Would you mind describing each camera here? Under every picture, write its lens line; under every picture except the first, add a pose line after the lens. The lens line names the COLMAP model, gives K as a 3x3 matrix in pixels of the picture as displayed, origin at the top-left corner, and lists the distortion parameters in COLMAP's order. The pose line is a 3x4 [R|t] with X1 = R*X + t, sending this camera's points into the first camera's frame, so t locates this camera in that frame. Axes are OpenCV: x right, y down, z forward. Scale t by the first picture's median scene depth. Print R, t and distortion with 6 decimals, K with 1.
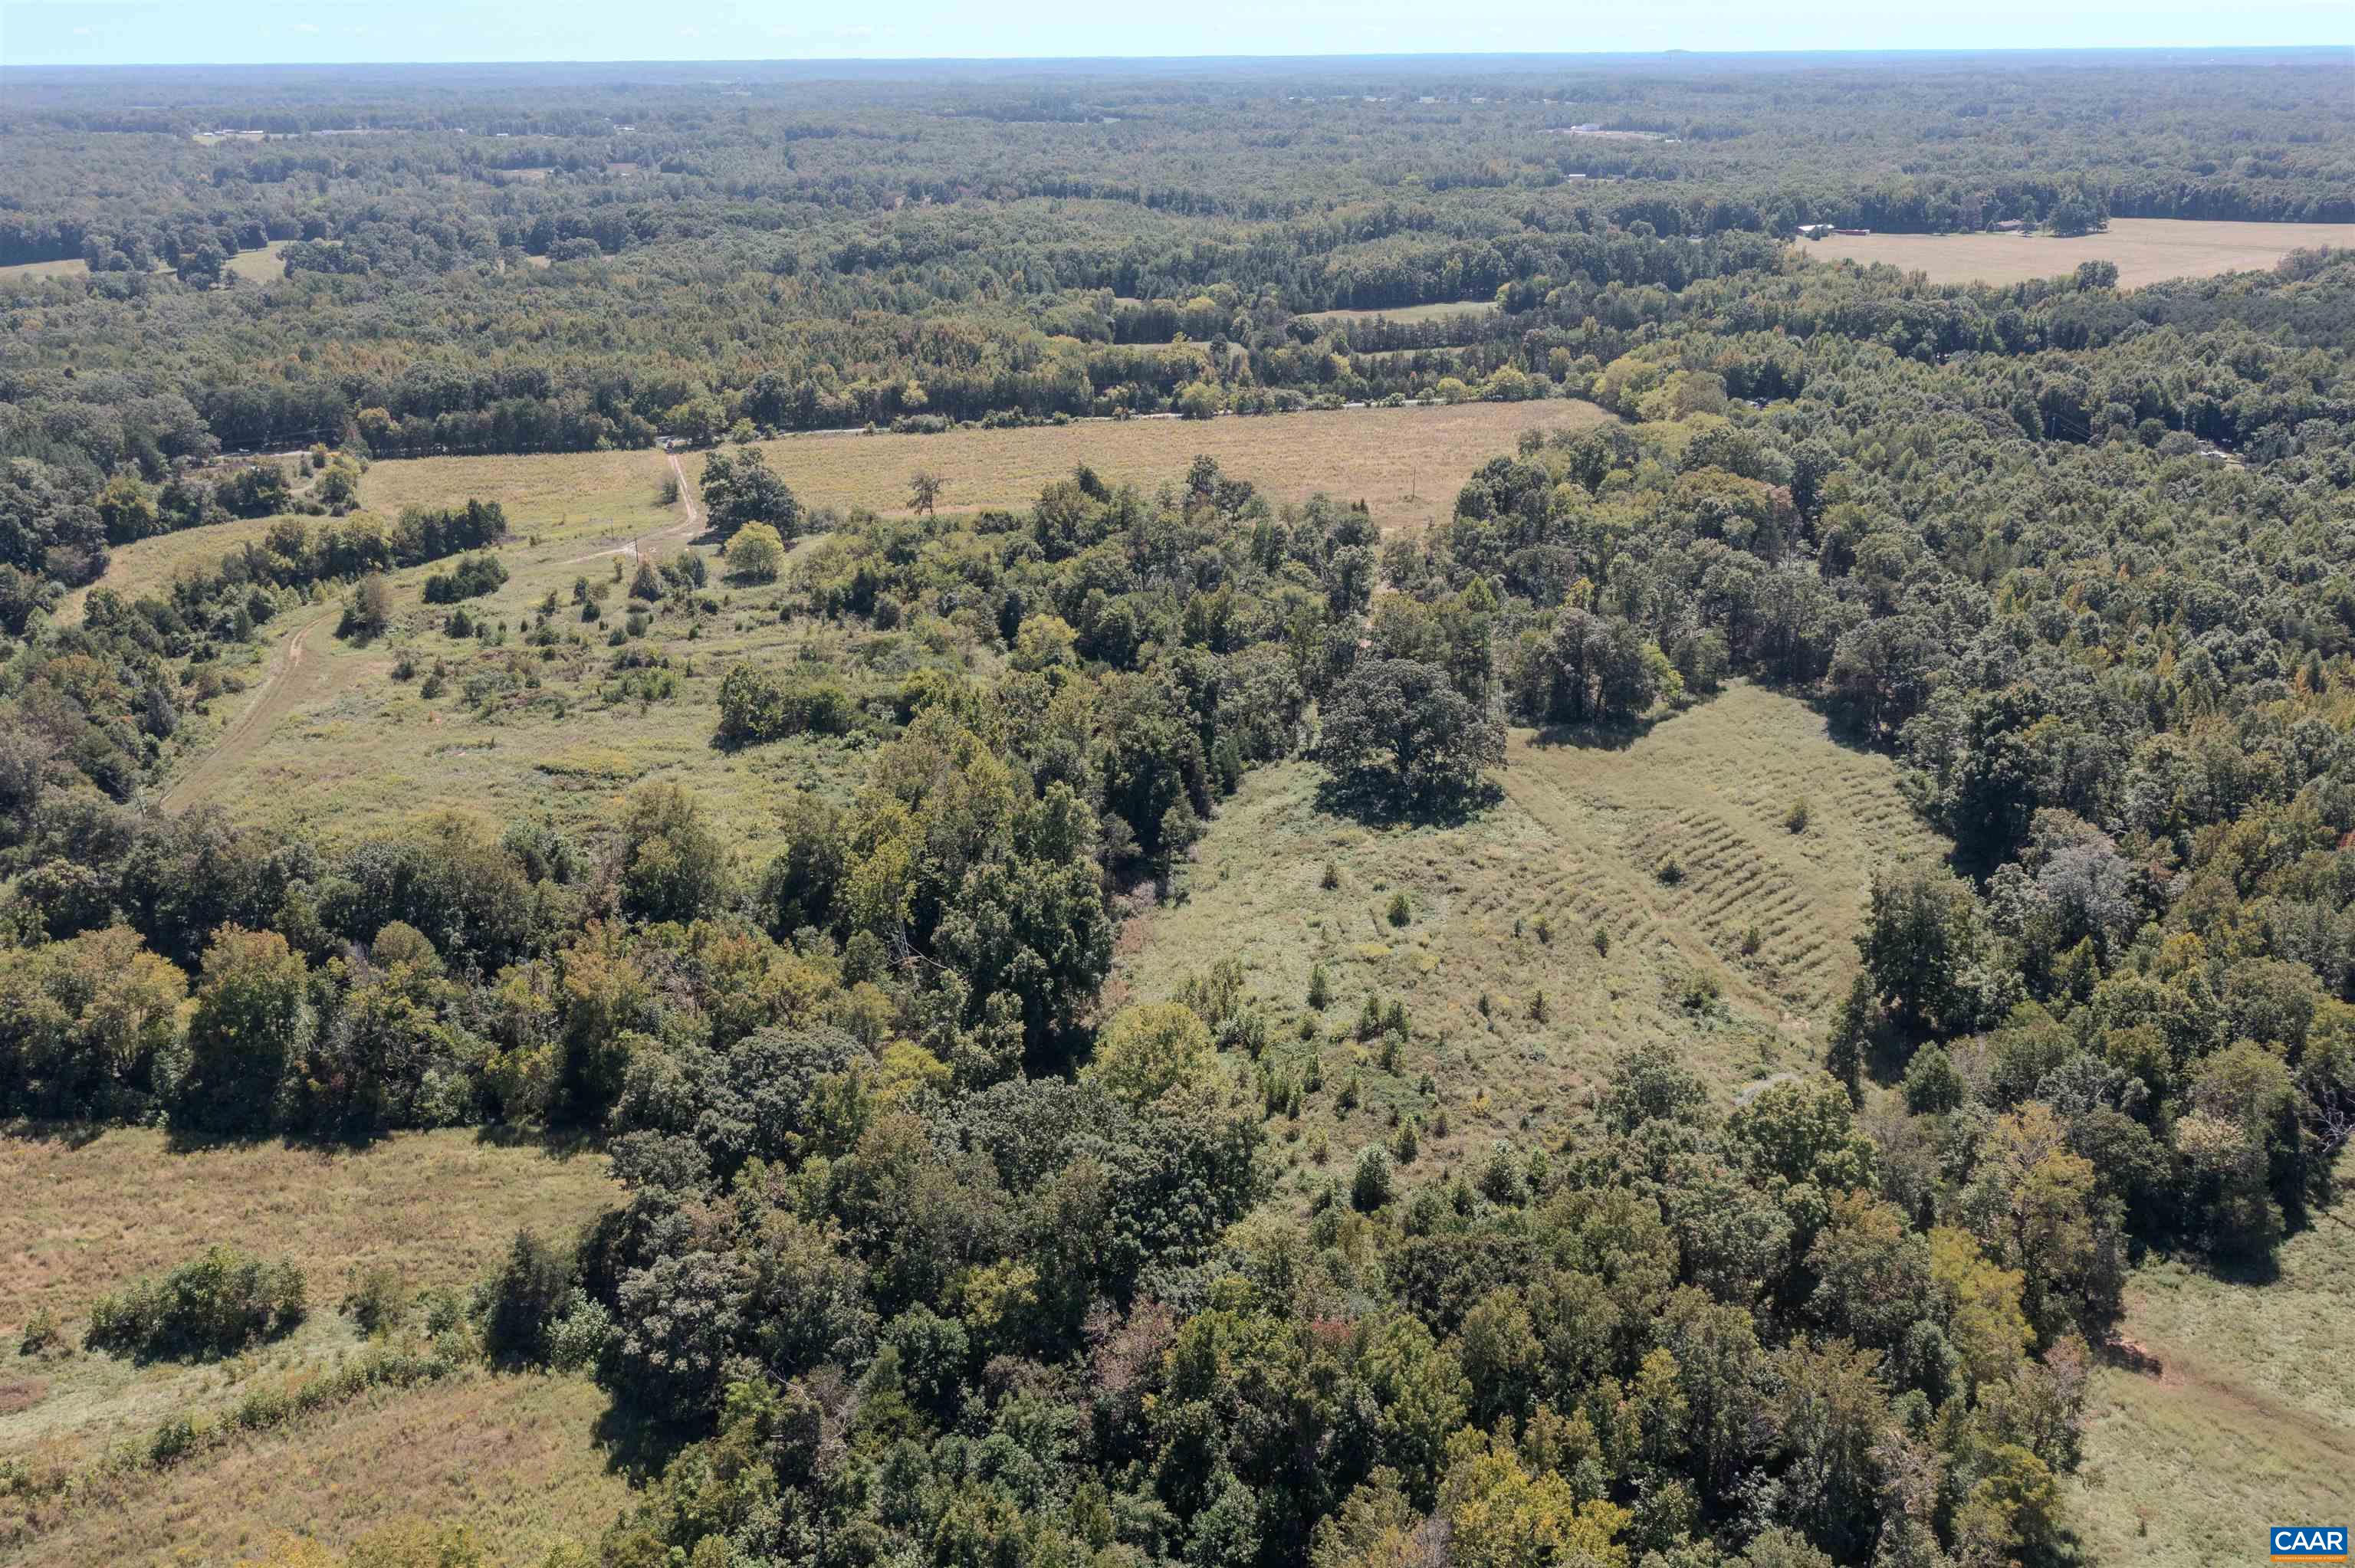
lens RADIAL K [[1888.1, 0, 1184.5], [0, 1888.1, 771.8], [0, 0, 1]] dist [0.011481, 0.010647]
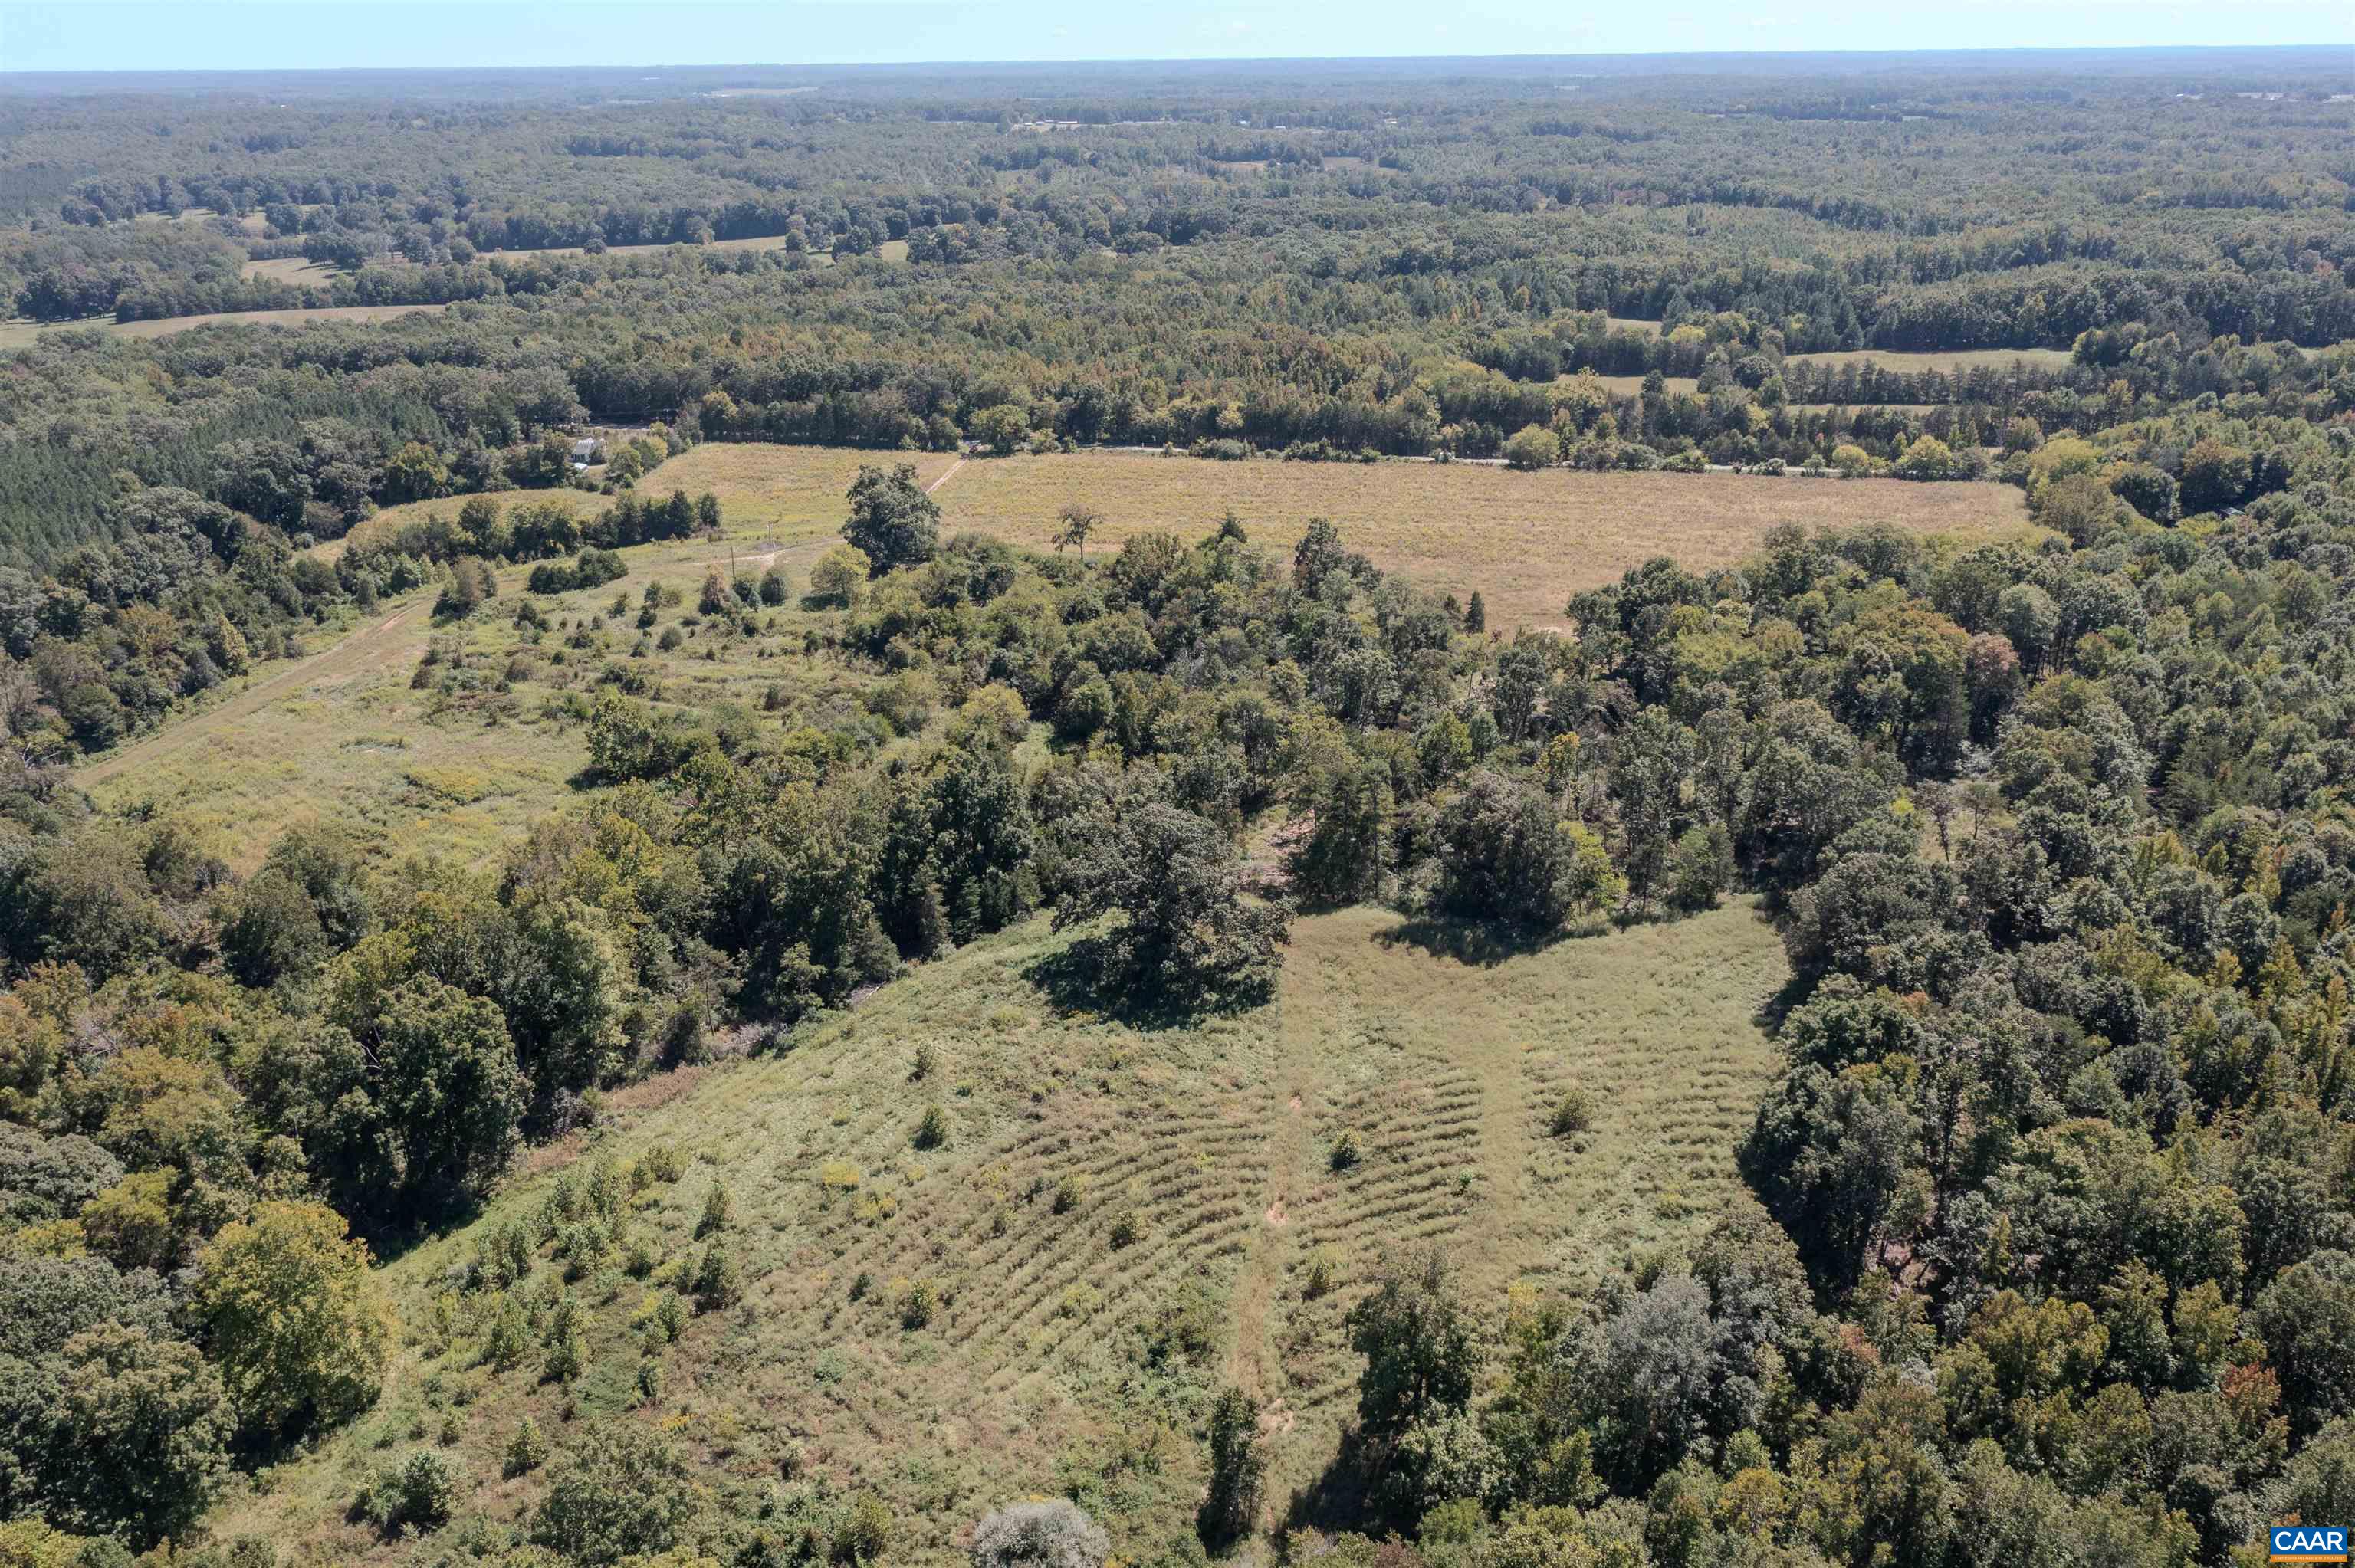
lens RADIAL K [[1888.1, 0, 1184.5], [0, 1888.1, 771.8], [0, 0, 1]] dist [0.011481, 0.010647]
pose [[0.907689, 0.150040, -0.391905, 0.228179], [-0.148913, 0.988284, 0.033465, -0.054296], [0.392334, 0.027984, 0.919397, 0.138636]]
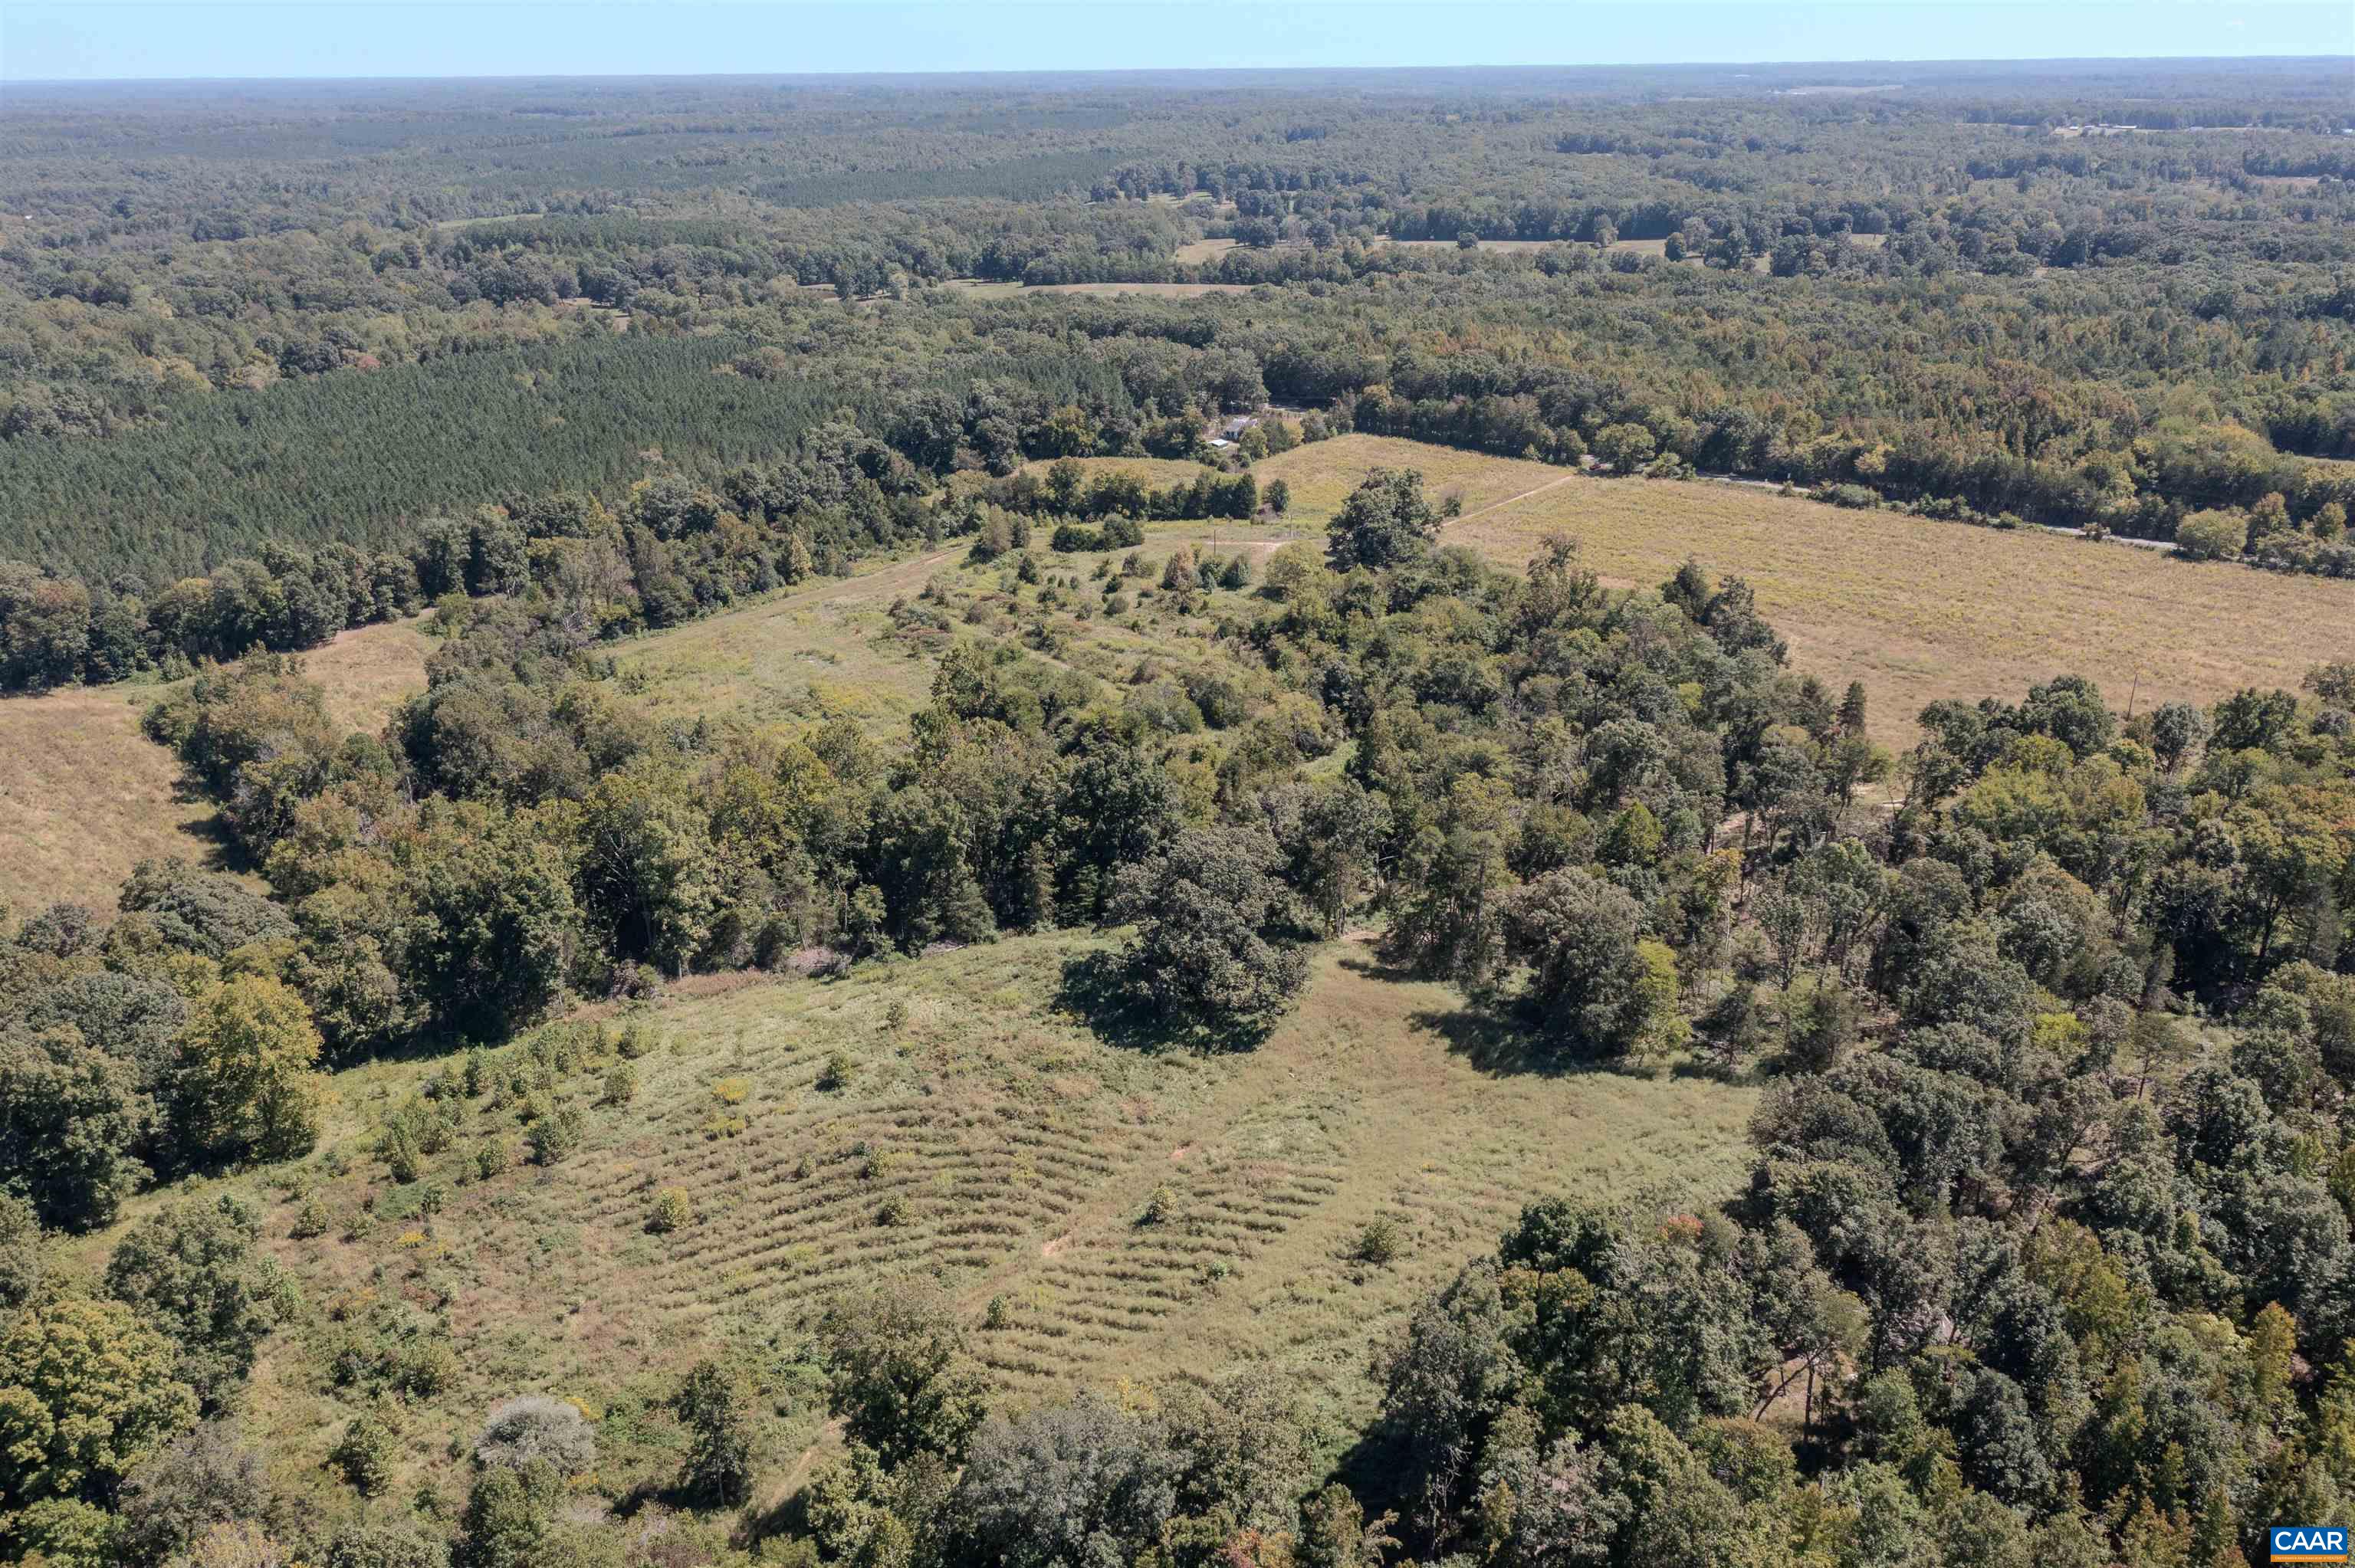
lens RADIAL K [[1878.2, 0, 1179.8], [0, 1878.2, 785.2], [0, 0, 1]] dist [0.005158, 0.005751]
pose [[0.562680, 0.302746, -0.769244, 0.371047], [-0.292876, 0.943178, 0.156969, -0.104557], [0.773056, 0.136970, 0.619374, 0.263161]]
